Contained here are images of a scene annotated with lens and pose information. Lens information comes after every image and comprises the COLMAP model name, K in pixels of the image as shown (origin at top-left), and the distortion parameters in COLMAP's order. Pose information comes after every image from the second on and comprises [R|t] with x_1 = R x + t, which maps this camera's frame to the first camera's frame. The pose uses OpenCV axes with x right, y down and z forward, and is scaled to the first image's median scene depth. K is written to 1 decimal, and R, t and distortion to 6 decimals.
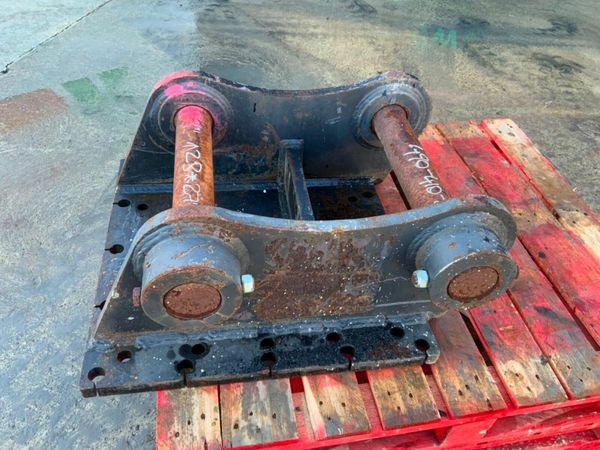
lens RADIAL K [[497.7, 0, 300.1], [0, 497.7, 225.1], [0, 0, 1]] dist [0.052271, -0.111009]
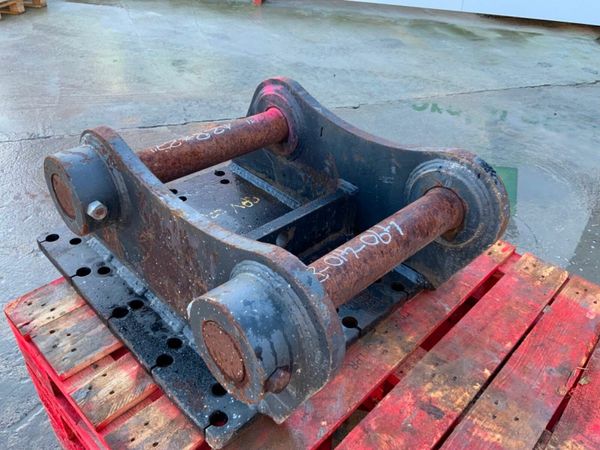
lens RADIAL K [[497.7, 0, 299.7], [0, 497.7, 224.3], [0, 0, 1]] dist [0.052271, -0.111009]
pose [[0.584867, 0.428770, -0.688540, 0.687899], [-0.562098, 0.826240, 0.037056, -0.107766], [0.584788, 0.365354, 0.724251, 0.369724]]
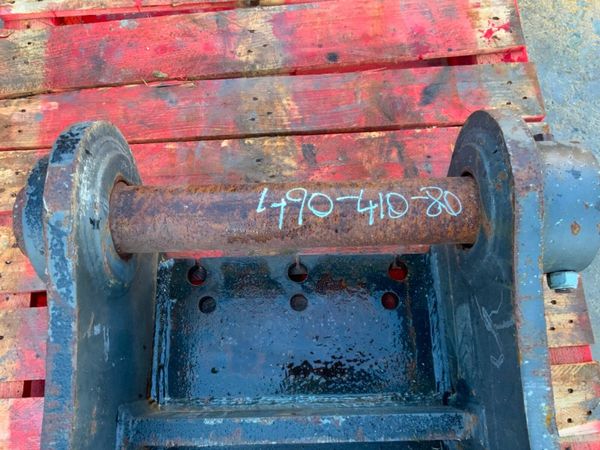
lens RADIAL K [[497.7, 0, 301.7], [0, 497.7, 225.8], [0, 0, 1]] dist [0.052271, -0.111009]
pose [[0.122220, -0.971734, 0.201978, 0.113431], [0.689891, 0.229479, 0.686578, -0.482553], [-0.713521, 0.055429, 0.698438, 0.639204]]
